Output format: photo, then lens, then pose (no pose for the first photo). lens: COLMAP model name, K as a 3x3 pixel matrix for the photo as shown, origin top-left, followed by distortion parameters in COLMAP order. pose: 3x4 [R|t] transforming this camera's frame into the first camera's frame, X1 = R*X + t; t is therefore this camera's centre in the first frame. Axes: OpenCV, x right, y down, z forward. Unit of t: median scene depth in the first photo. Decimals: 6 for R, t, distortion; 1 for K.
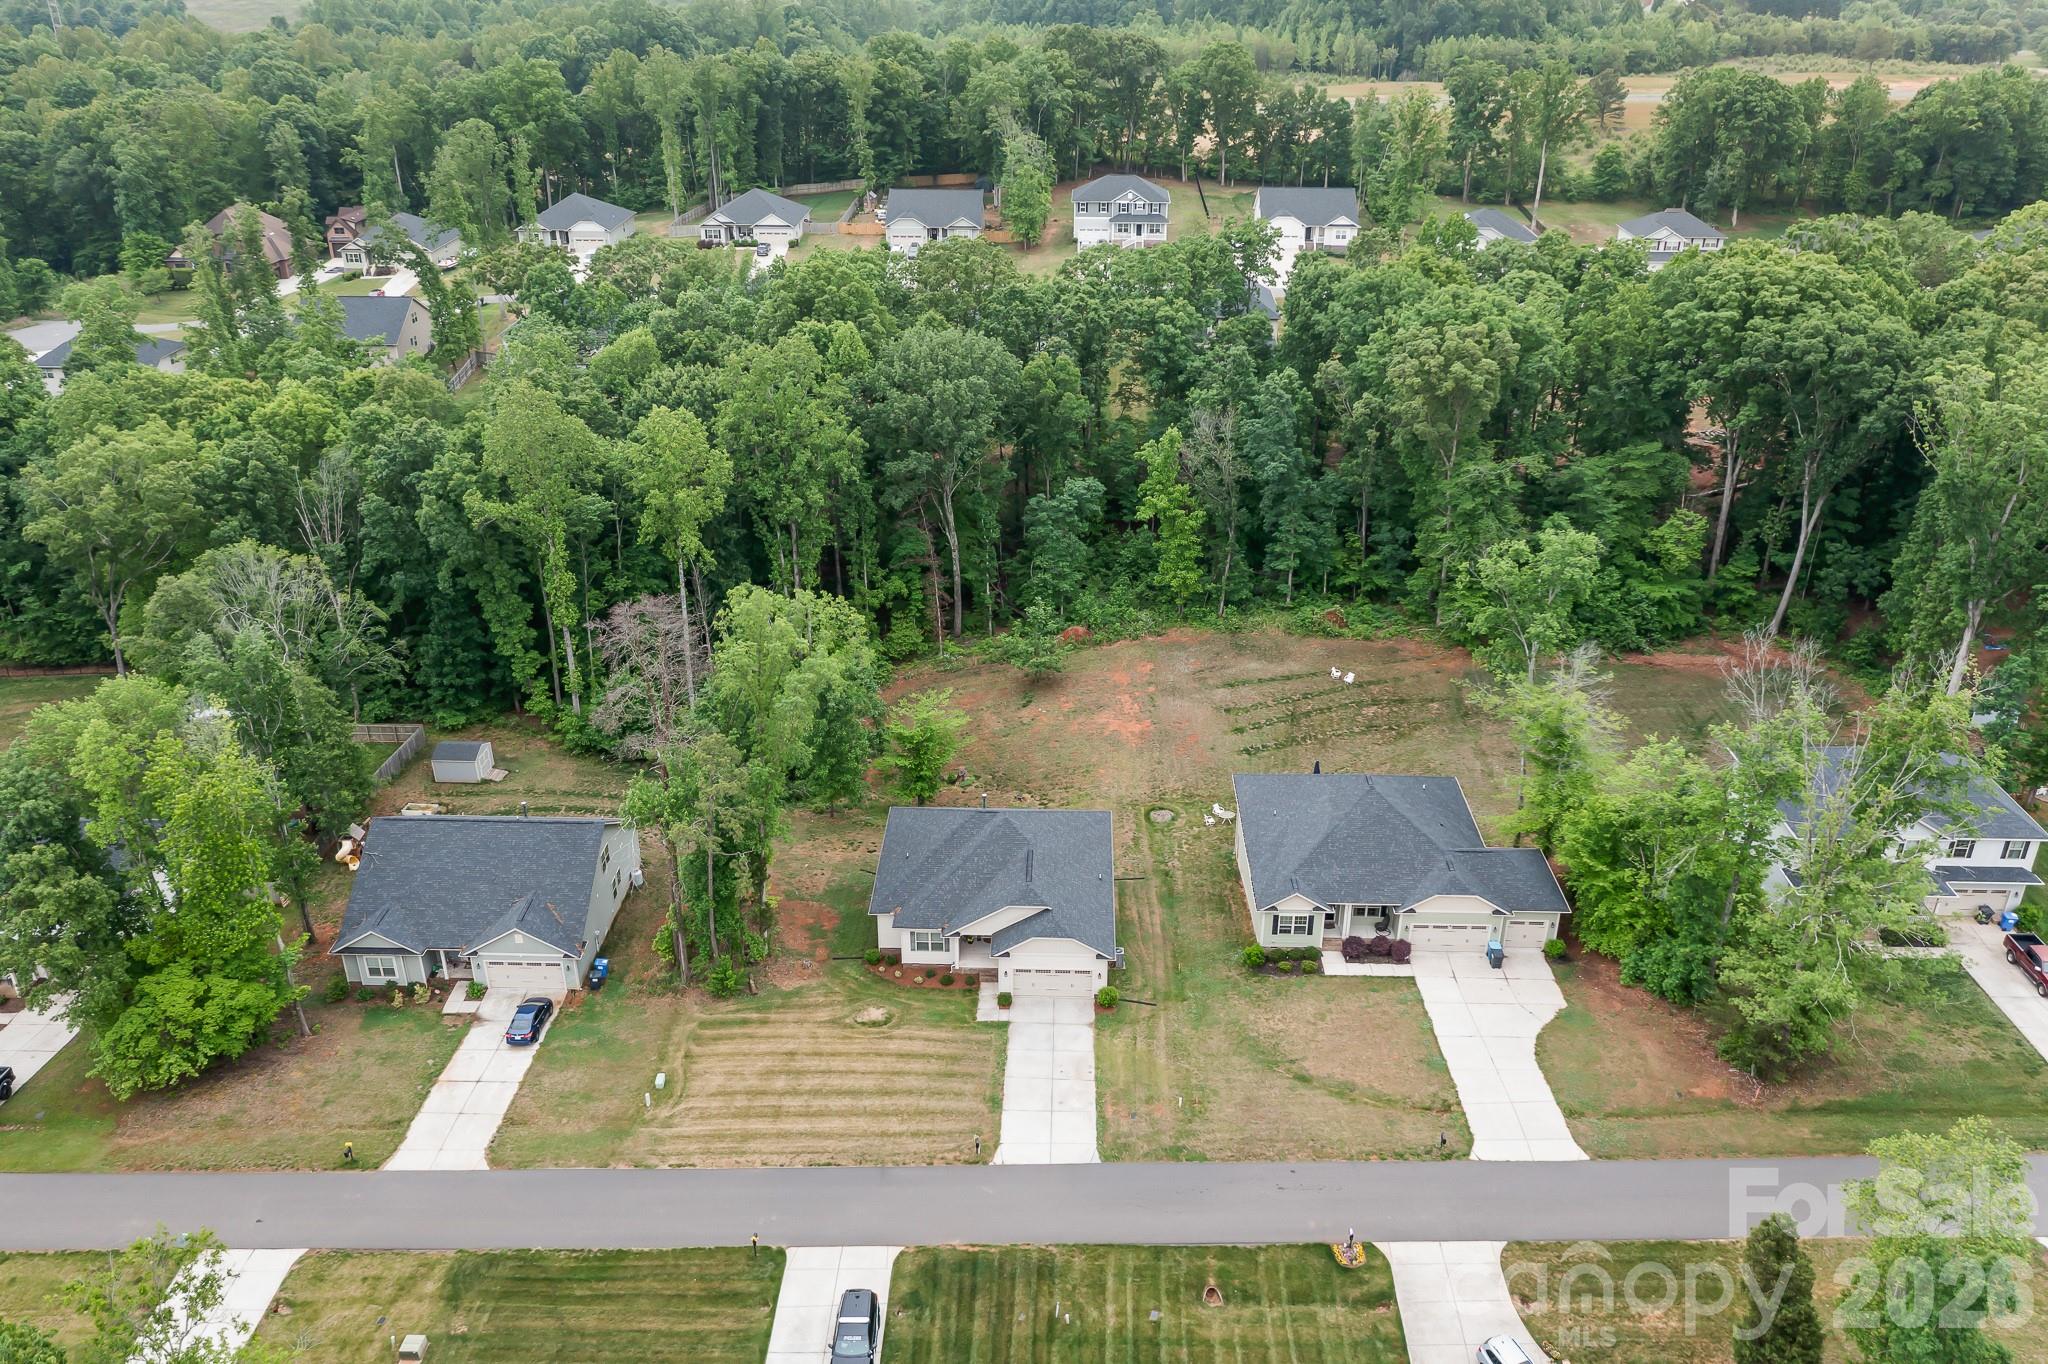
lens RADIAL K [[1645.3, 0, 1018.0], [0, 1645.3, 669.7], [0, 0, 1]] dist [-0.005886, -0.002443]
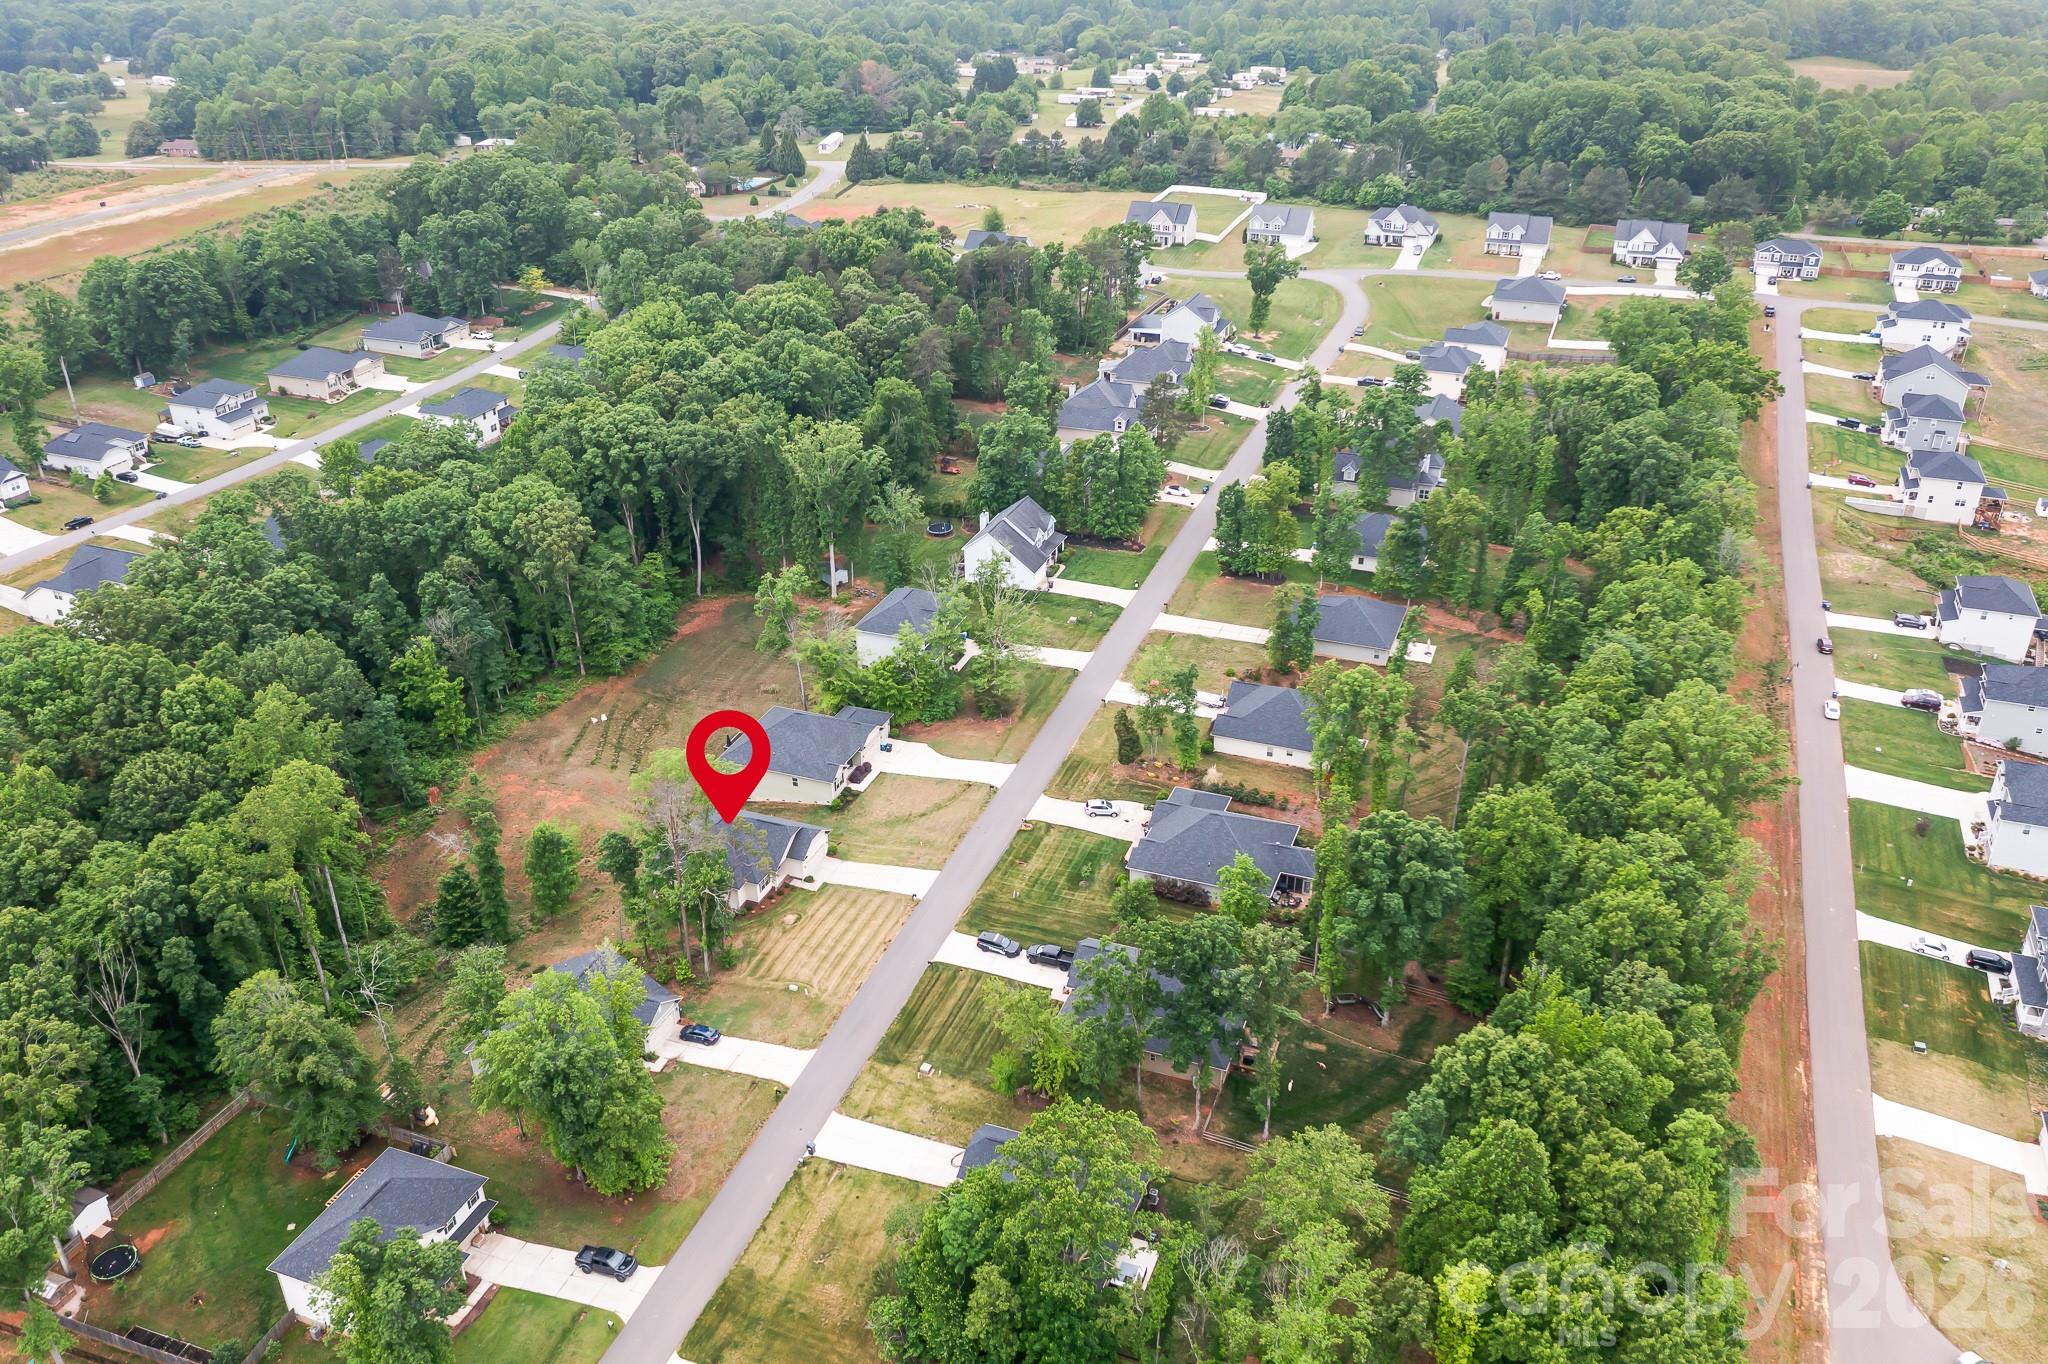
lens RADIAL K [[1645.3, 0, 1018.0], [0, 1645.3, 669.7], [0, 0, 1]] dist [-0.005886, -0.002443]
pose [[0.328667, -0.435305, 0.838145, -1.456583], [0.424326, 0.860895, 0.280727, -0.460140], [-0.843756, 0.263381, 0.467659, -0.204279]]
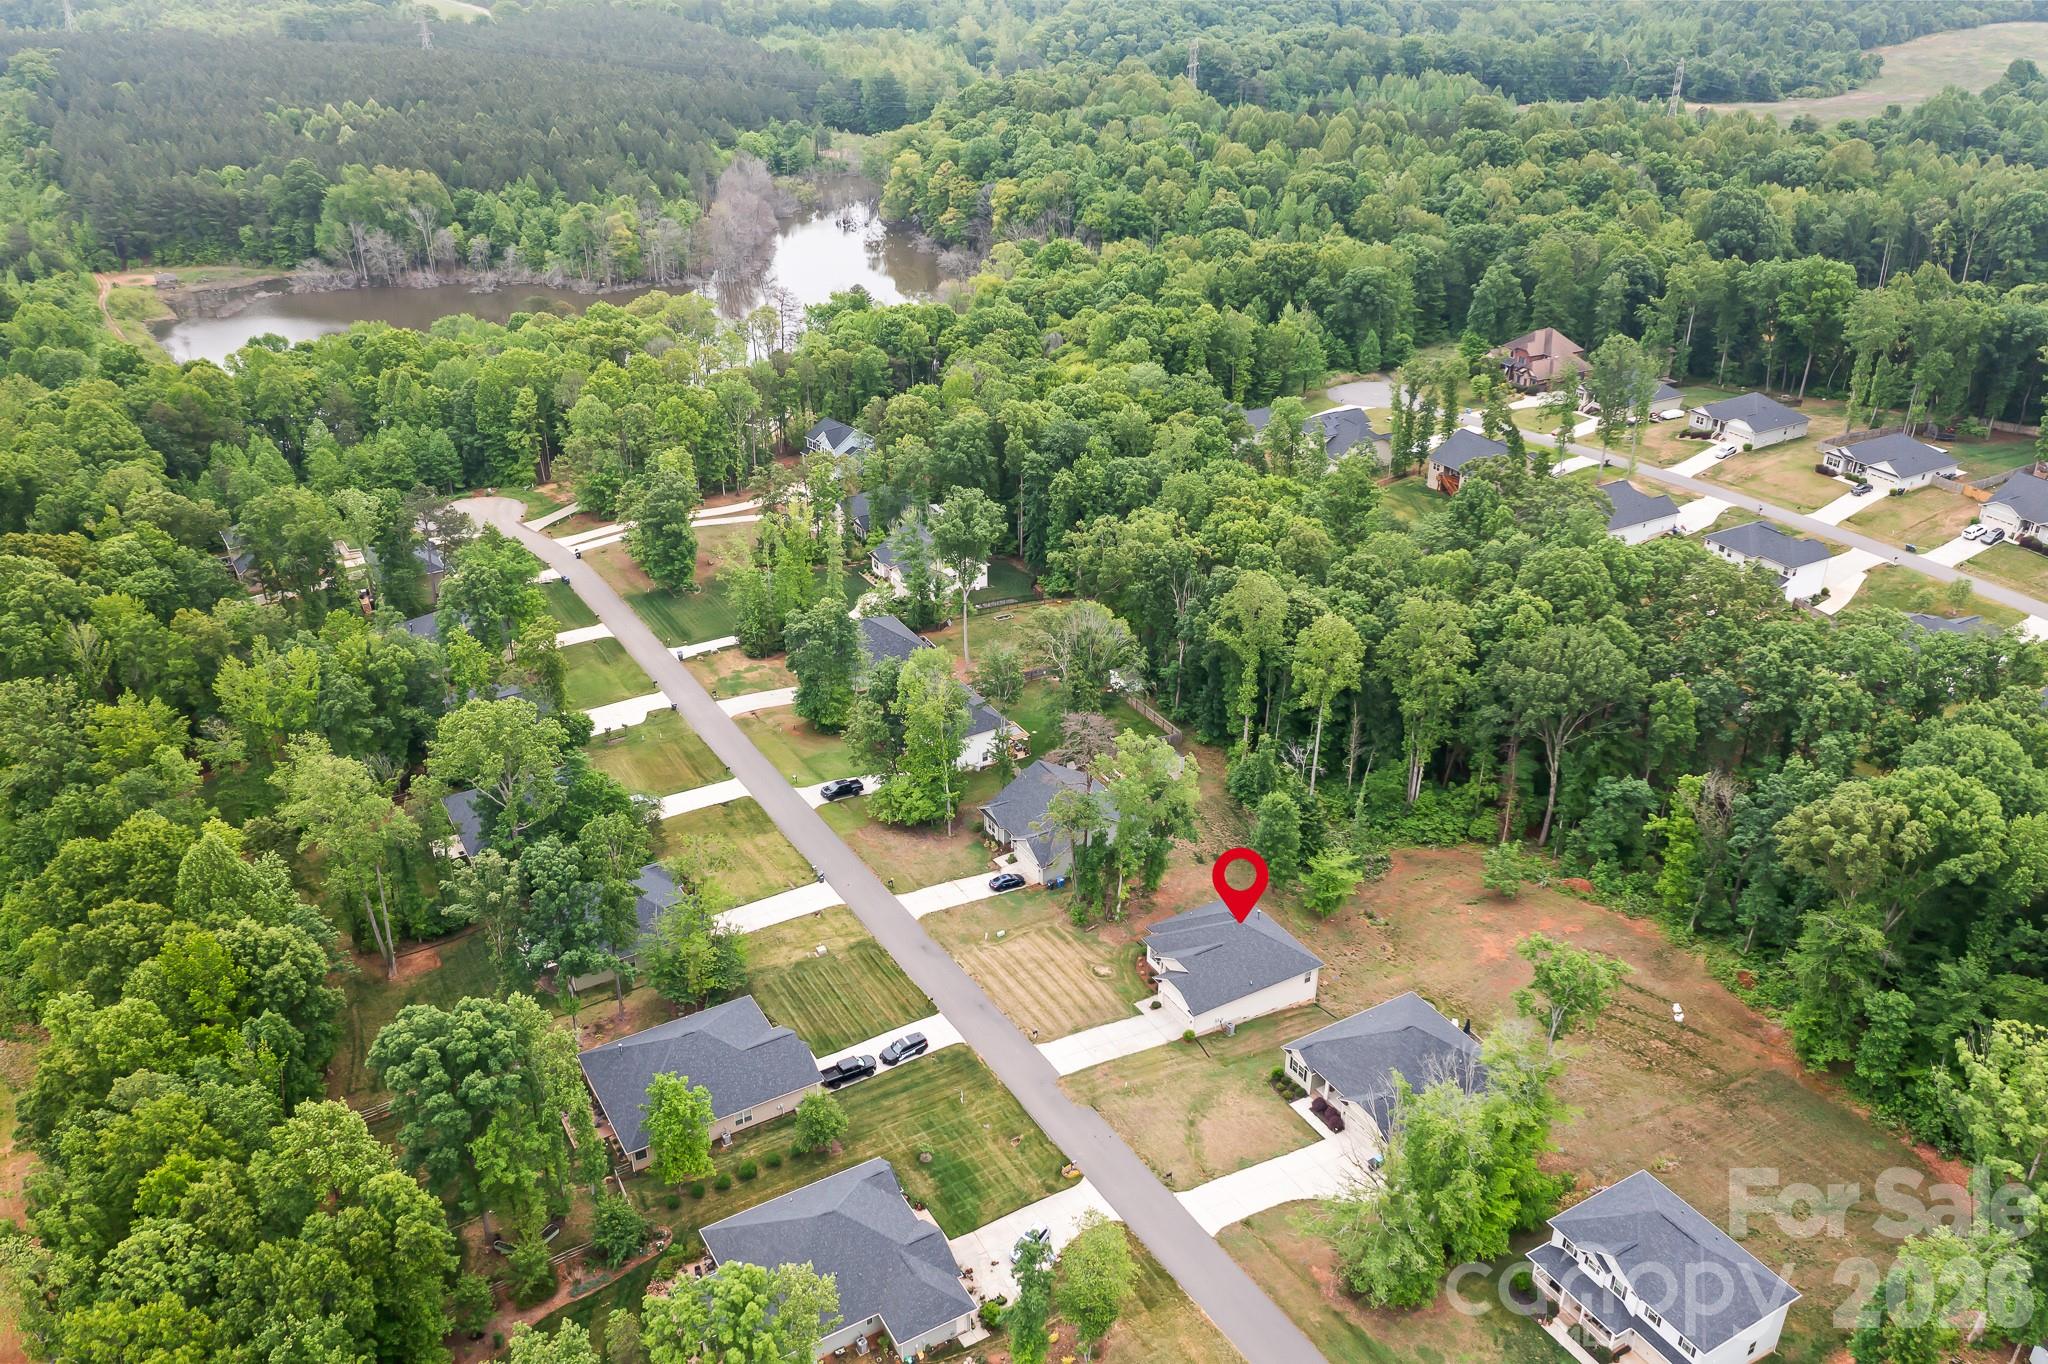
lens RADIAL K [[1630.5, 0, 991.9], [0, 1630.5, 684.2], [0, 0, 1]] dist [-0.007197, -0.000503]
pose [[0.516302, 0.399495, -0.757520, 1.072210], [-0.365148, 0.902791, 0.227233, -0.436698], [0.774660, 0.159286, 0.611988, -0.256220]]
